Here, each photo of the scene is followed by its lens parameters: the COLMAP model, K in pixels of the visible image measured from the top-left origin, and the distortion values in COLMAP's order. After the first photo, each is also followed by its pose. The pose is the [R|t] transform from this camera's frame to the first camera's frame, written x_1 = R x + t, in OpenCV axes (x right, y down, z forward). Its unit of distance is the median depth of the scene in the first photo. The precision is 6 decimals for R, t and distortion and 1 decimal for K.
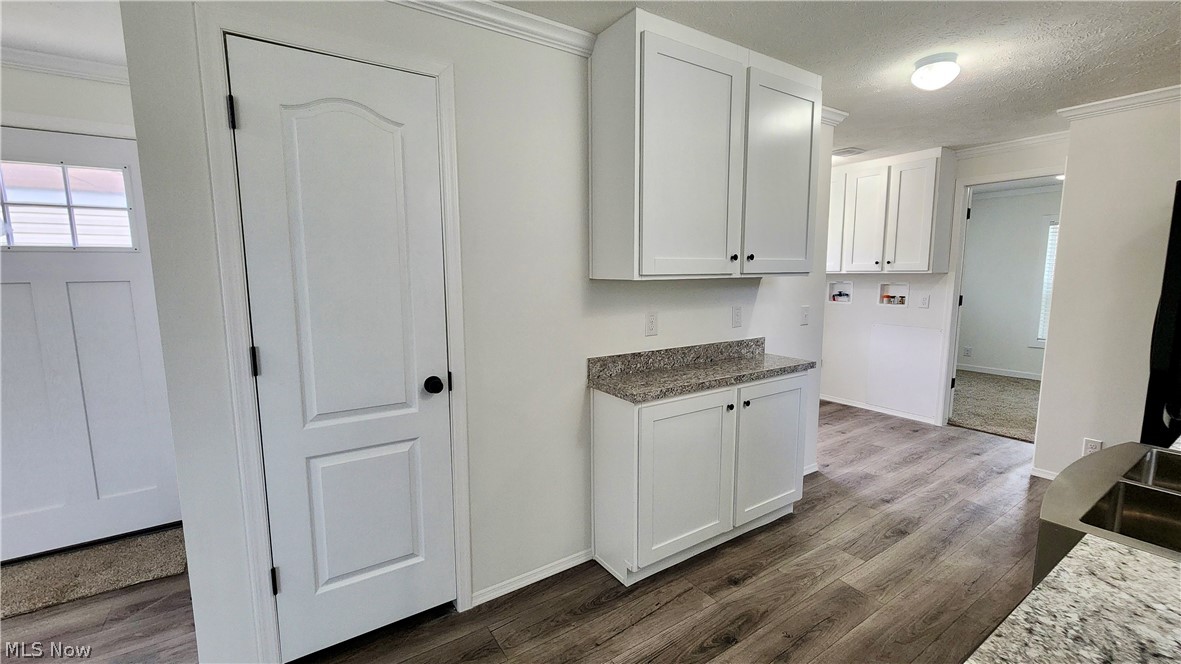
lens RADIAL K [[485.5, 0, 590.5], [0, 485.5, 332.0], [0, 0, 1]] dist [0.000496, -0.000049]
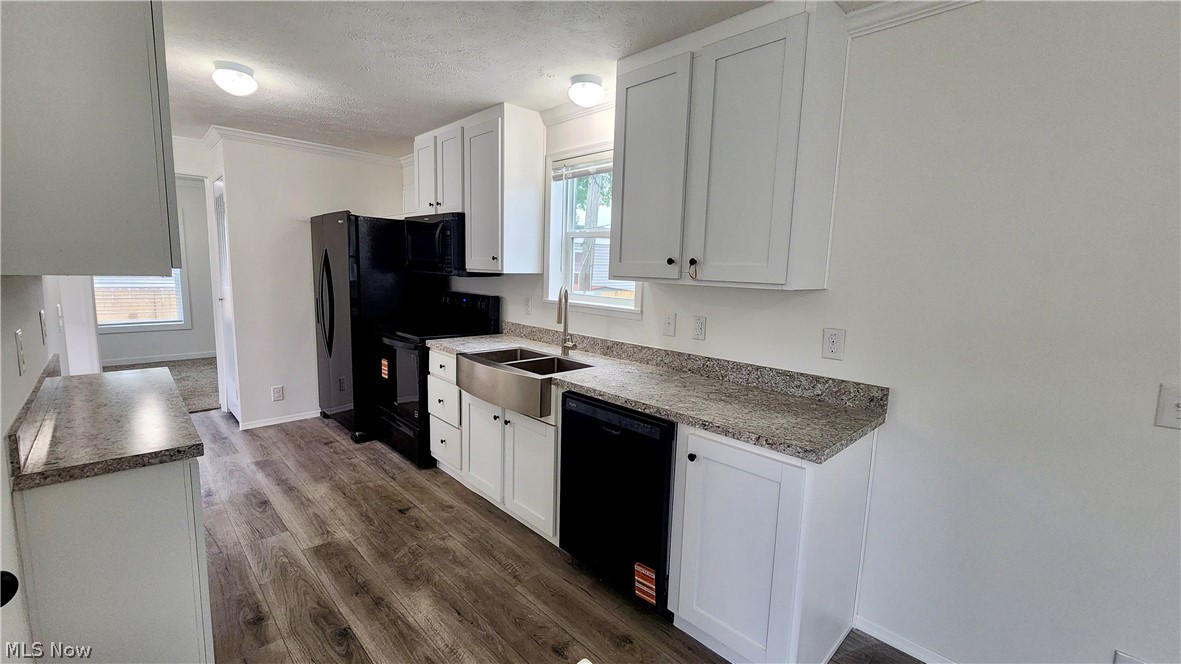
lens RADIAL K [[483.1, 0, 587.7], [0, 483.1, 335.2], [0, 0, 1]] dist [-0.000984, -0.000147]
pose [[-0.187497, -0.138919, 0.972392, -0.295284], [0.090407, 0.983306, 0.157910, -0.037318], [-0.978096, 0.117518, -0.171807, 0.254252]]
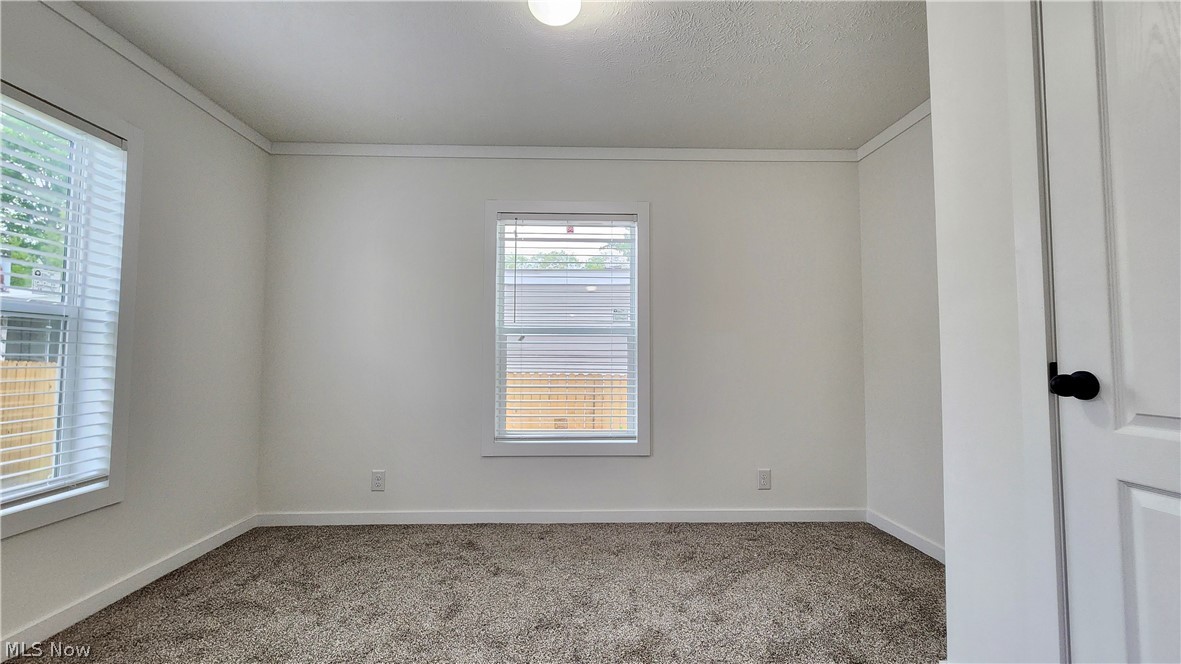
lens RADIAL K [[483.1, 0, 587.7], [0, 483.1, 335.2], [0, 0, 1]] dist [-0.000984, -0.000147]
pose [[0.525620, 0.045445, 0.849505, 0.743143], [0.099359, 0.988459, -0.114356, -0.033185], [-0.844897, 0.144514, 0.515038, 0.885345]]
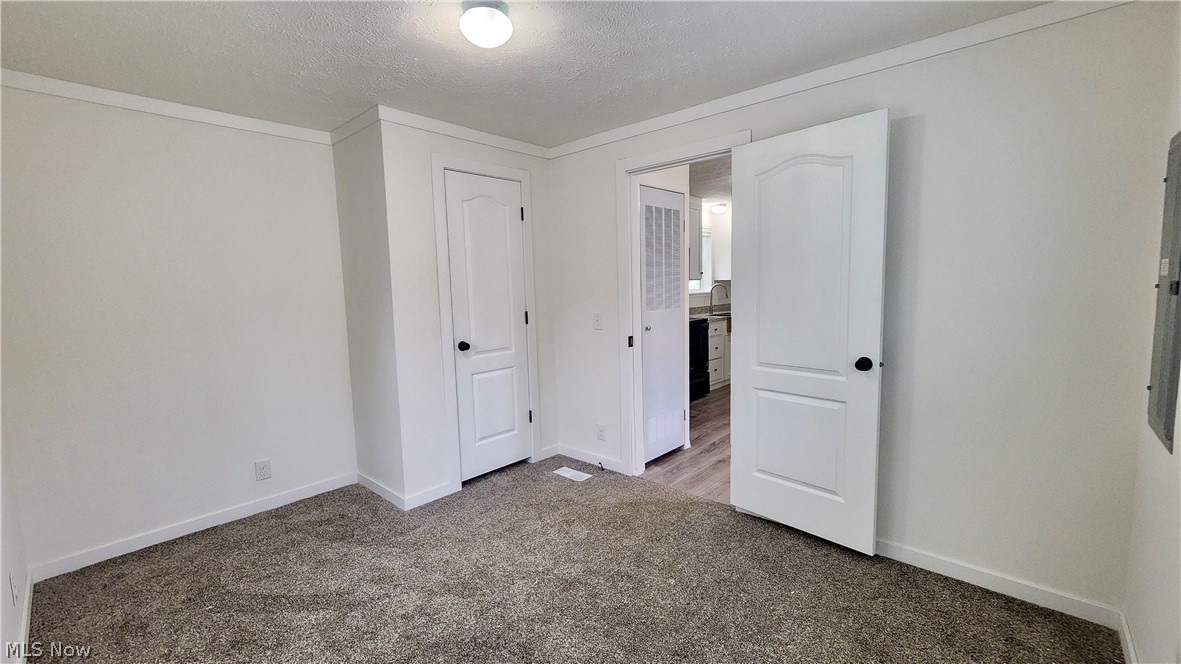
lens RADIAL K [[485.9, 0, 588.4], [0, 485.9, 334.7], [0, 0, 1]] dist [-0.001169, 0.000229]
pose [[-0.969602, 0.055223, -0.238375, 1.080879], [-0.000091, 0.974118, 0.226038, -0.191879], [0.244688, 0.219189, -0.944502, 1.531640]]
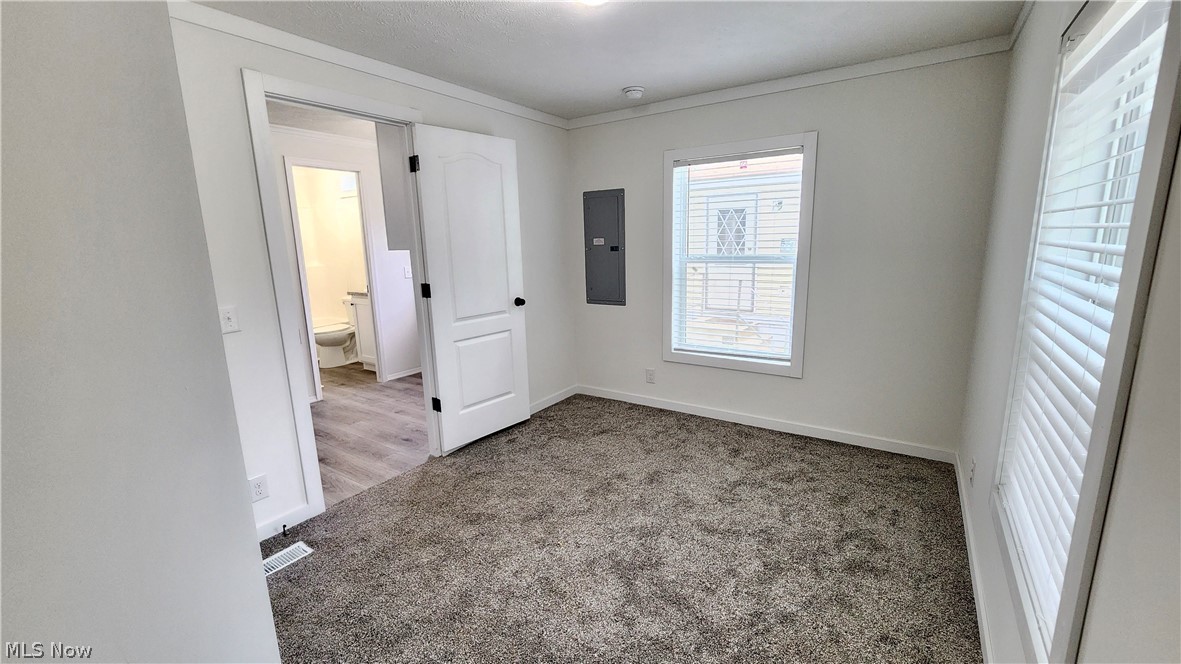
lens RADIAL K [[485.5, 0, 590.5], [0, 485.5, 332.0], [0, 0, 1]] dist [0.000496, -0.000049]
pose [[0.389291, 0.170517, -0.905194, 1.466781], [-0.091658, 0.985009, 0.146134, -0.126682], [0.916543, 0.026080, 0.399084, 0.917346]]
